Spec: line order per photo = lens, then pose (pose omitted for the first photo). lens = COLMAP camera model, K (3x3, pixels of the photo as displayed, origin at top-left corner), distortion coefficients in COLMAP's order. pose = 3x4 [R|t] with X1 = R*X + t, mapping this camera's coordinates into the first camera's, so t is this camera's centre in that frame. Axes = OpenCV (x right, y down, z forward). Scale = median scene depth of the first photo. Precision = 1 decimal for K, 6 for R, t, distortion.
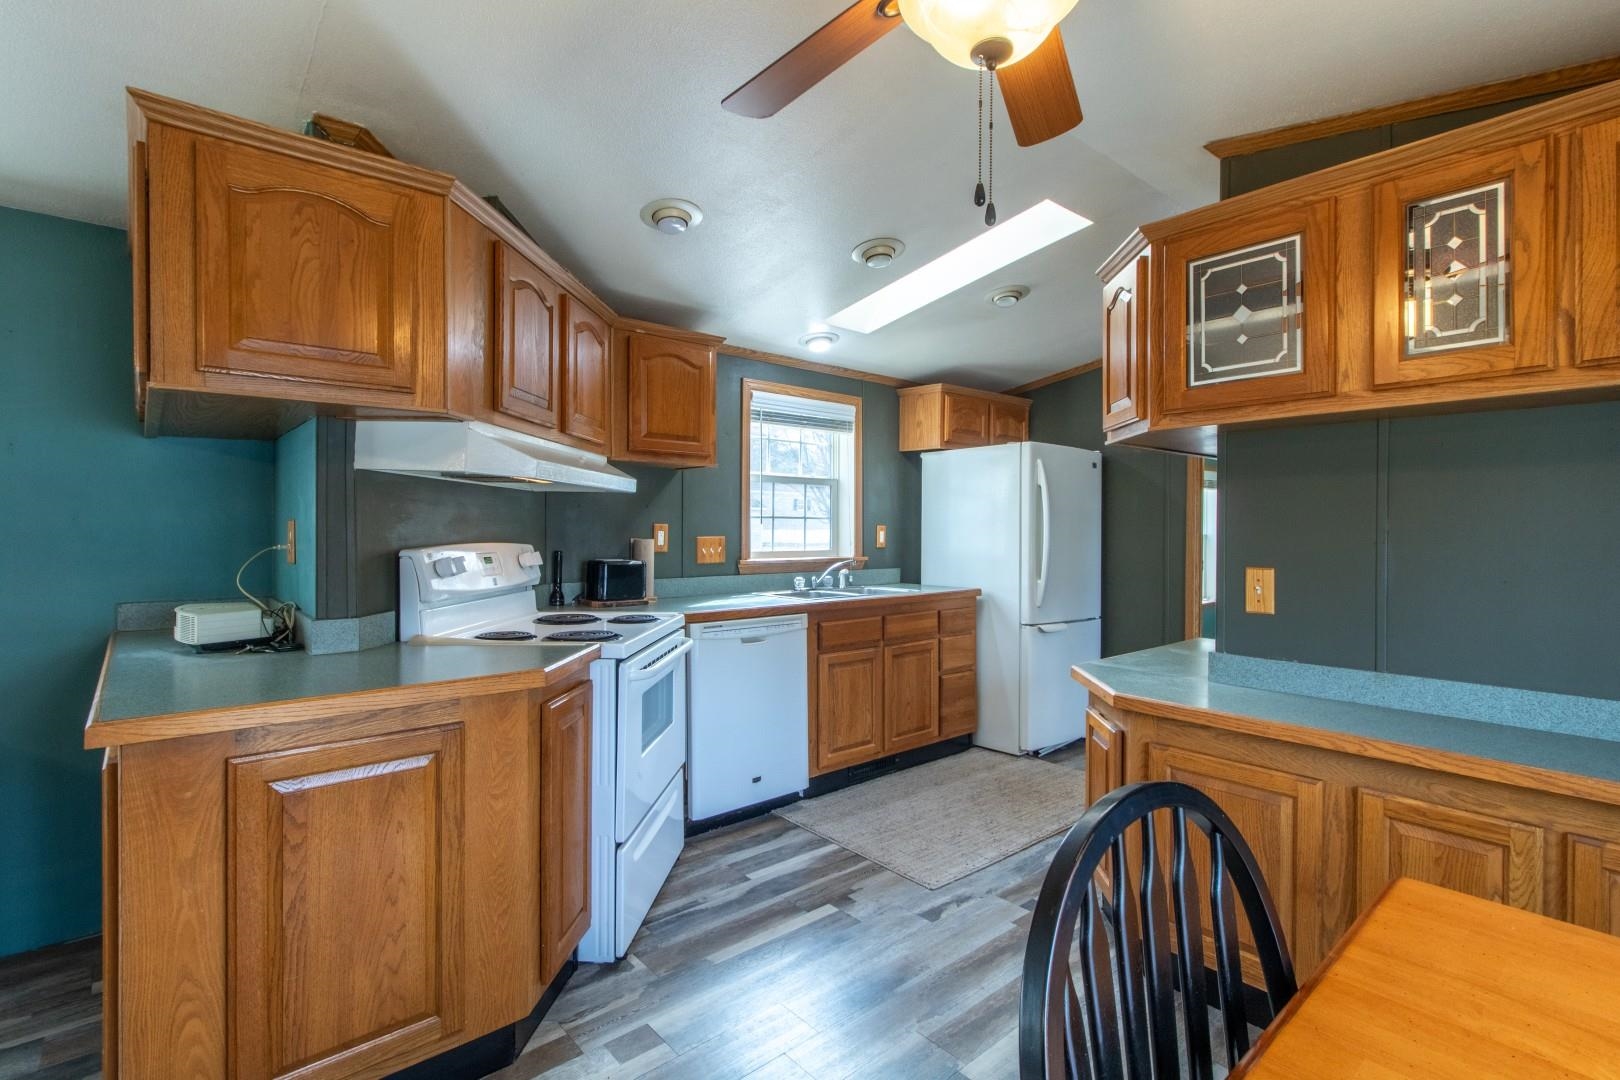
lens RADIAL K [[740.2, 0, 855.6], [0, 740.2, 531.8], [0, 0, 1]] dist [0.000488, 0.000014]
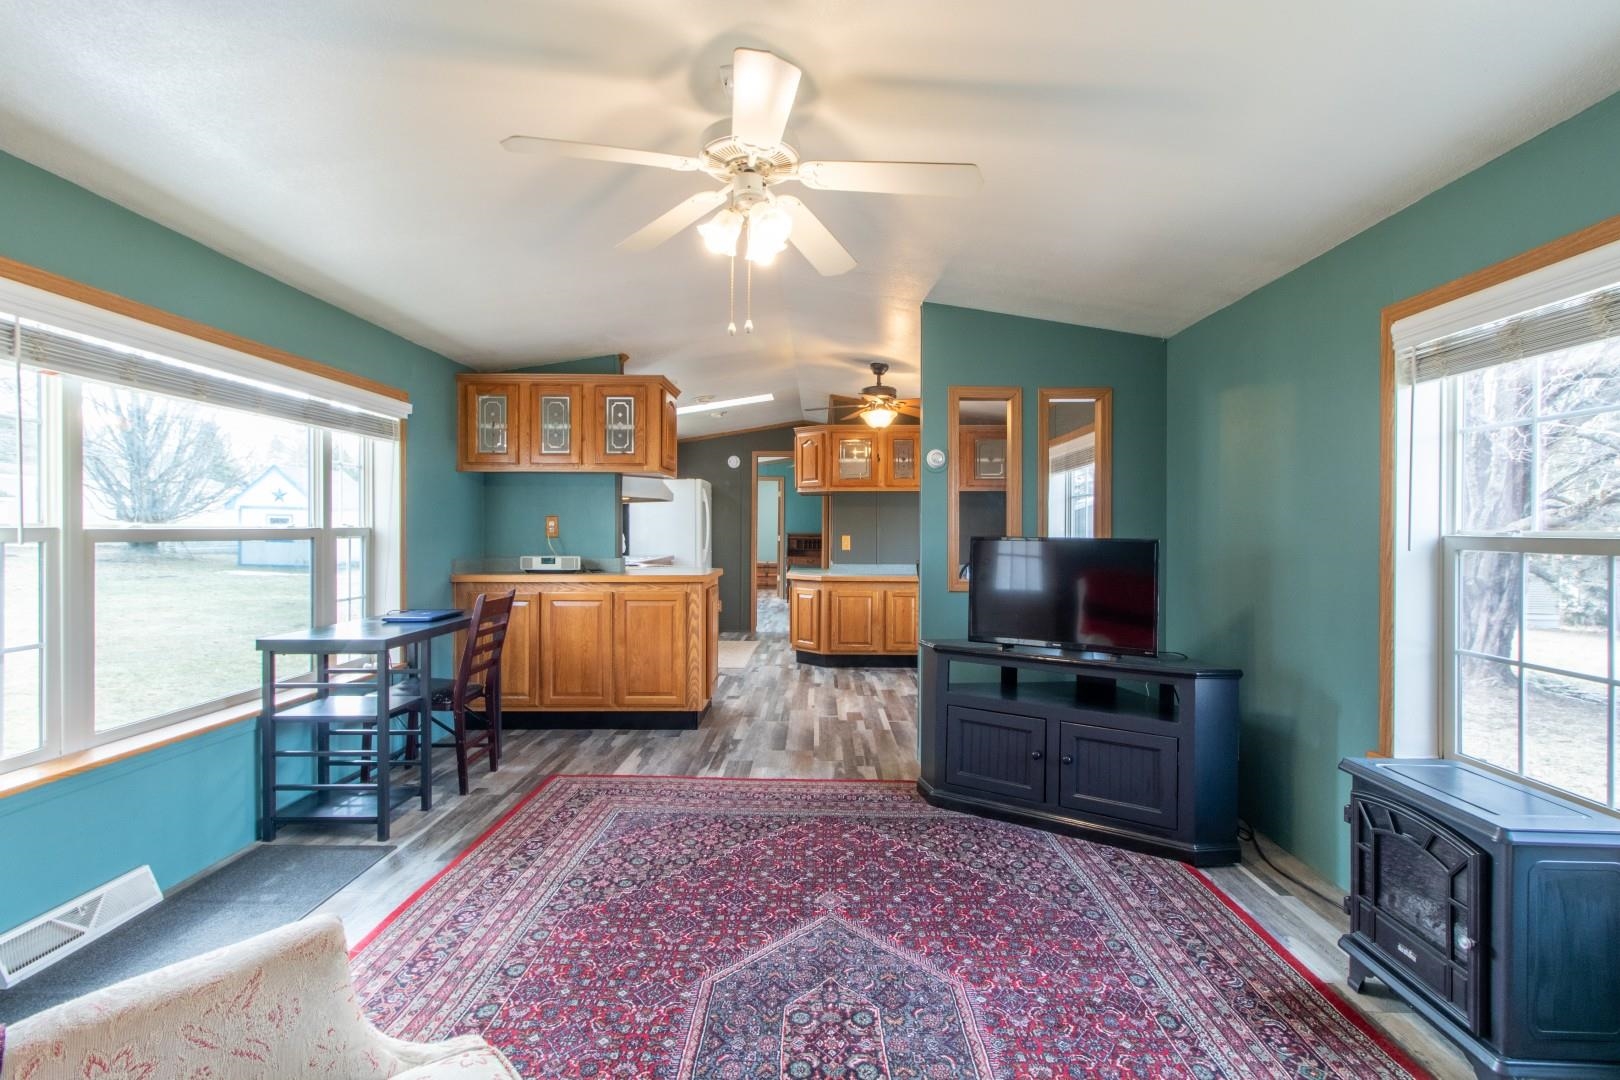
lens RADIAL K [[724.5, 0, 798.5], [0, 724.5, 529.9], [0, 0, 1]] dist [-0.000632, -0.000077]
pose [[0.704006, -0.002884, 0.710188, -1.119765], [0.004878, 0.999988, -0.000775, 0.016772], [-0.710177, 0.004010, 0.704012, -0.635699]]
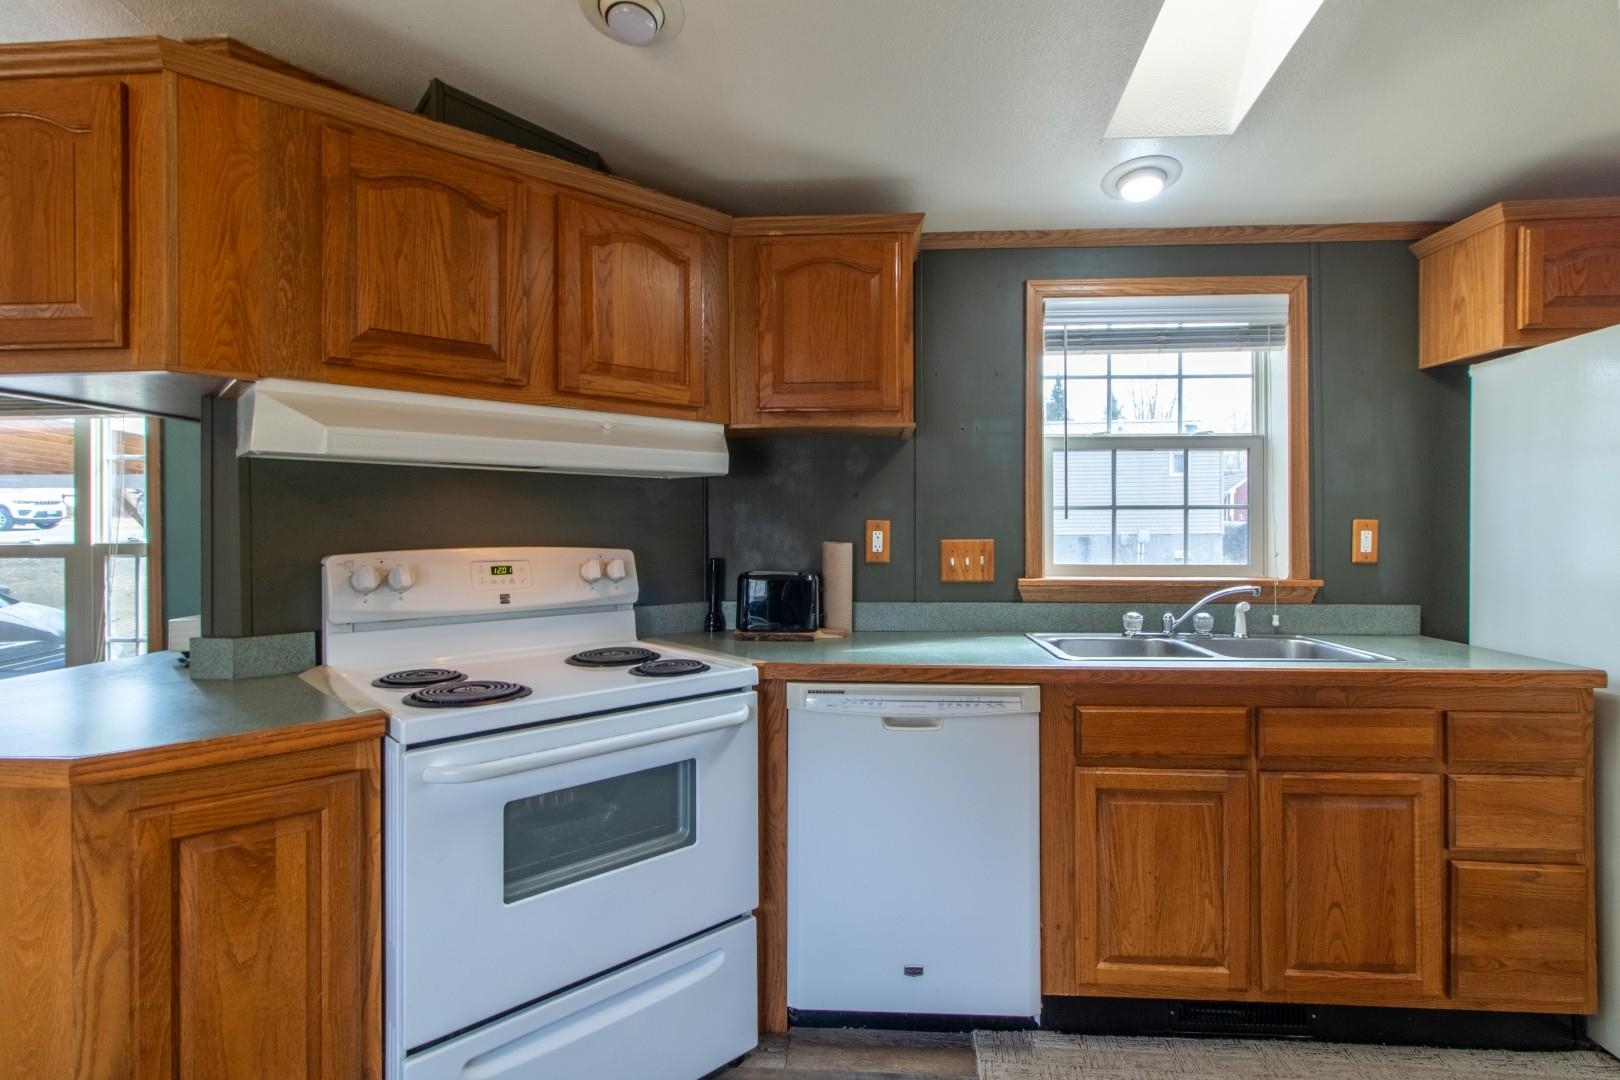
lens RADIAL K [[788.9, 0, 856.9], [0, 788.9, 529.4], [0, 0, 1]] dist [0.001705, -0.000151]
pose [[0.693943, -0.002805, -0.720025, 0.240795], [0.001374, 0.999996, -0.002570, -0.000850], [0.720029, 0.000794, 0.693944, 0.488804]]
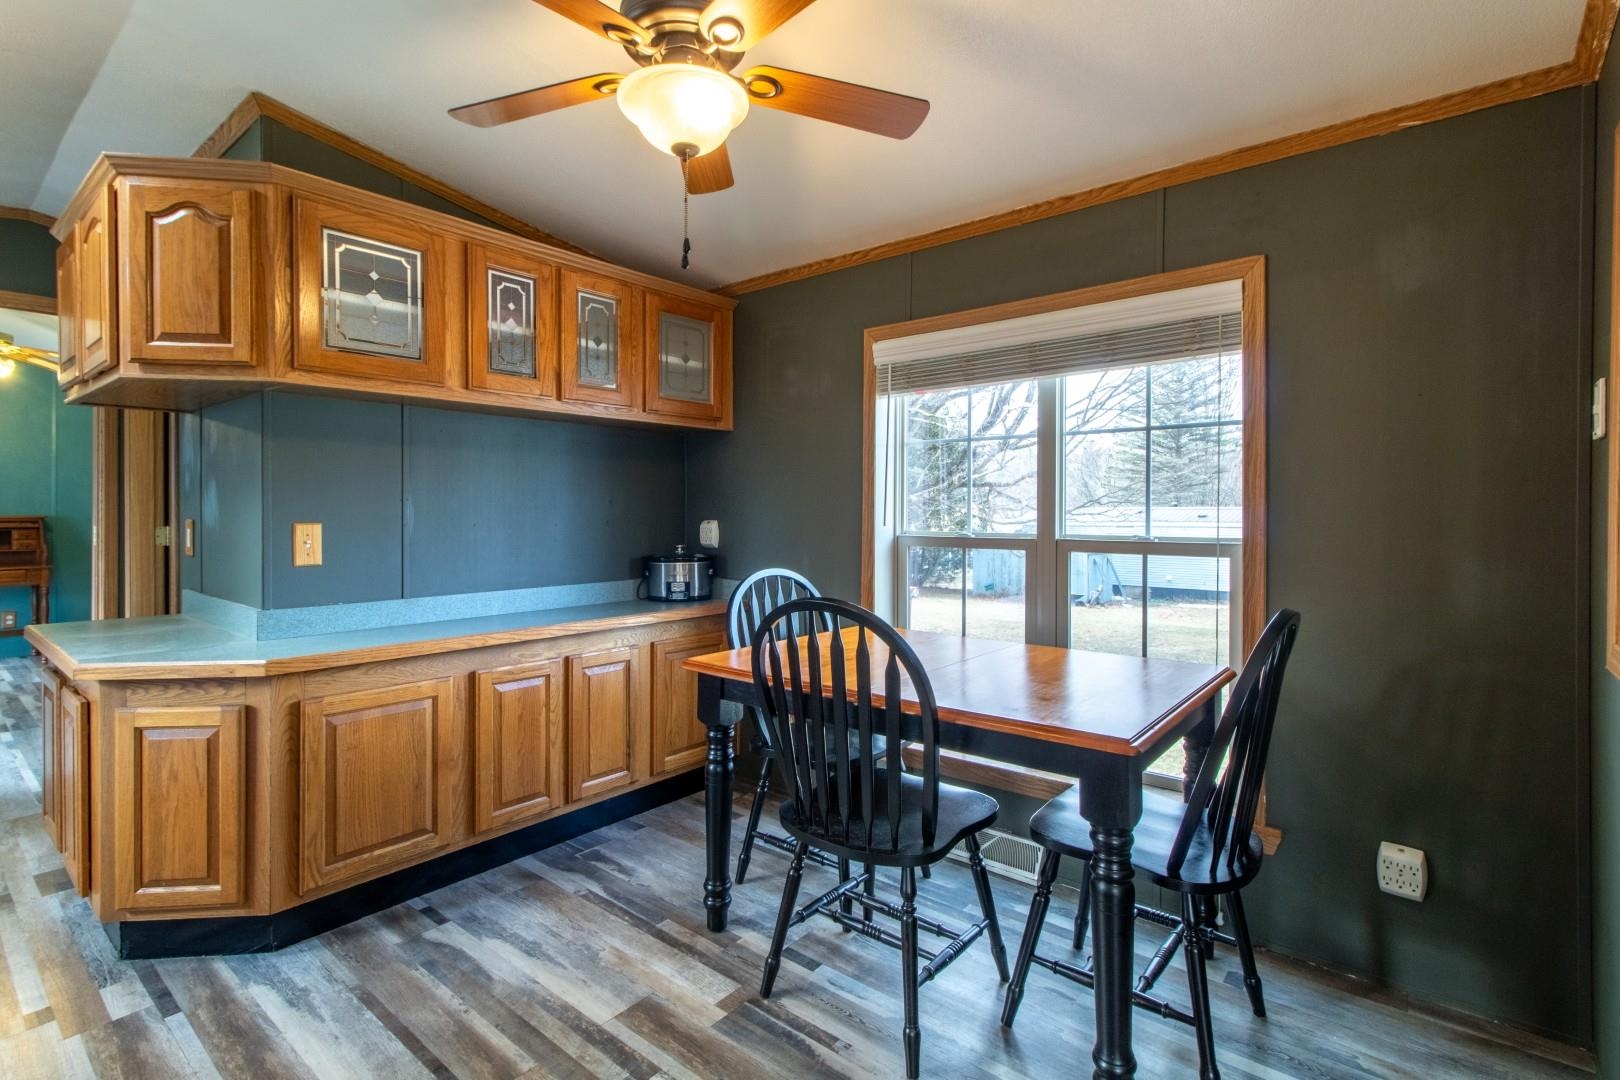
lens RADIAL K [[738.7, 0, 810.1], [0, 738.7, 512.2], [0, 0, 1]] dist [0.000489, -0.000398]
pose [[-0.113981, -0.010052, 0.993432, -0.386964], [-0.000182, 0.999949, 0.010097, 0.014086], [-0.993483, 0.000970, -0.113977, 0.259444]]
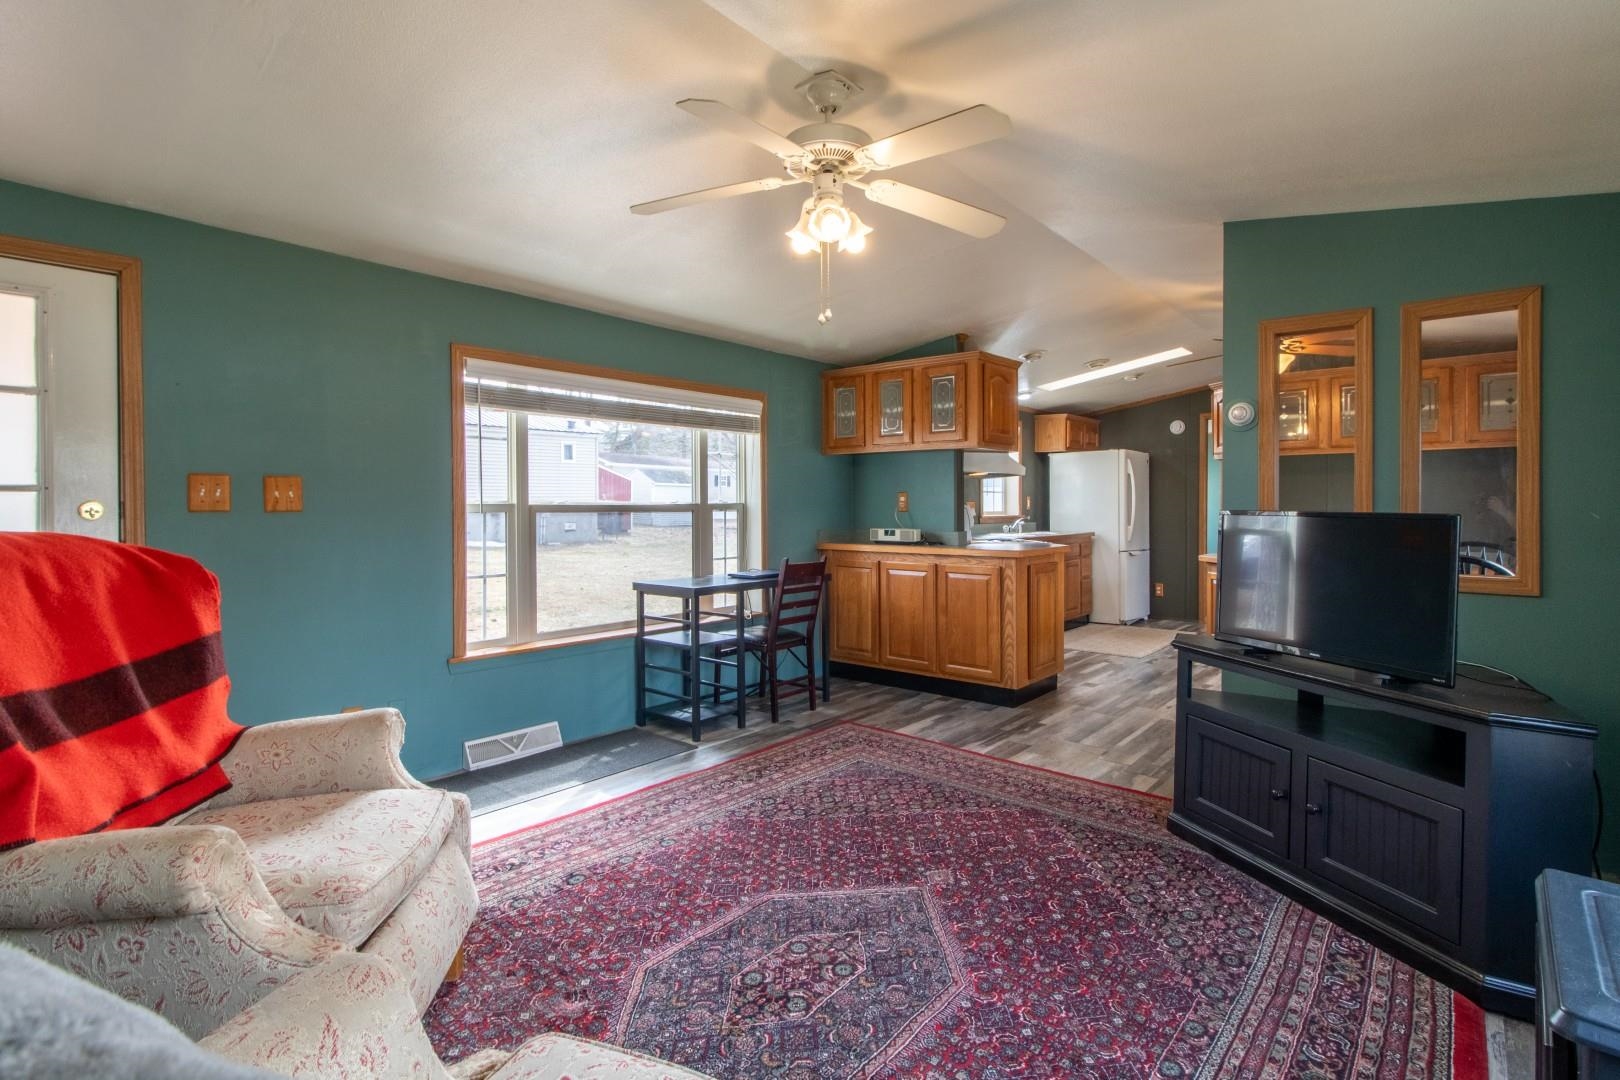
lens RADIAL K [[747.5, 0, 834.5], [0, 747.5, 509.3], [0, 0, 1]] dist [0.000953, -0.000006]
pose [[0.991745, -0.006424, 0.128066, -0.823558], [0.006336, 0.999979, 0.001089, 0.020327], [-0.128071, -0.000269, 0.991765, -0.838710]]
